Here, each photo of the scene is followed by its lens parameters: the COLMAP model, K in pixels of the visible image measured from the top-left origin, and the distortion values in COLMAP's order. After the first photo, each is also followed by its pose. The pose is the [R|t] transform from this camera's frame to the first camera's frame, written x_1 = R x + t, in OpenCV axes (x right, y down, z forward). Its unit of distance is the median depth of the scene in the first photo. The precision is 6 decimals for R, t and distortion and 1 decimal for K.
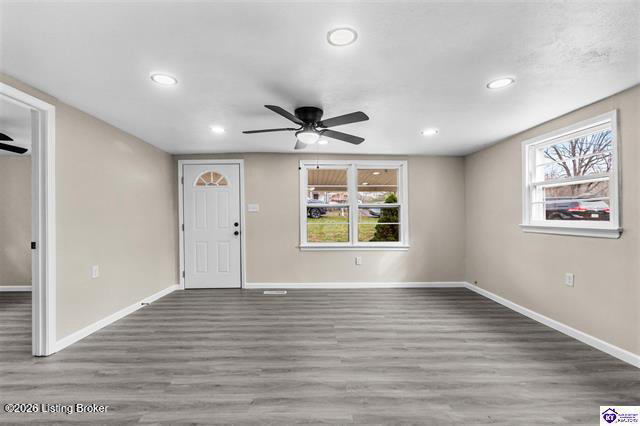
lens RADIAL K [[275.7, 0, 320.0], [0, 275.7, 213.0], [0, 0, 1]] dist [-0.003149, -0.000170]
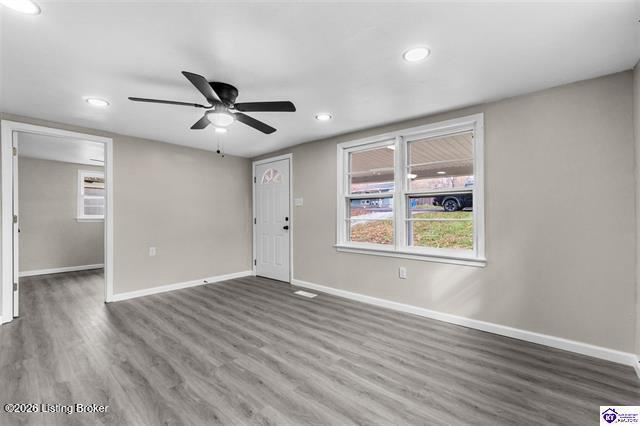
lens RADIAL K [[275.7, 0, 320.0], [0, 275.7, 213.0], [0, 0, 1]] dist [-0.003149, -0.000170]
pose [[0.736866, -0.003095, -0.676032, 0.563927], [0.013706, 0.999852, 0.010362, 0.013143], [0.675900, -0.016901, 0.736799, 0.419449]]
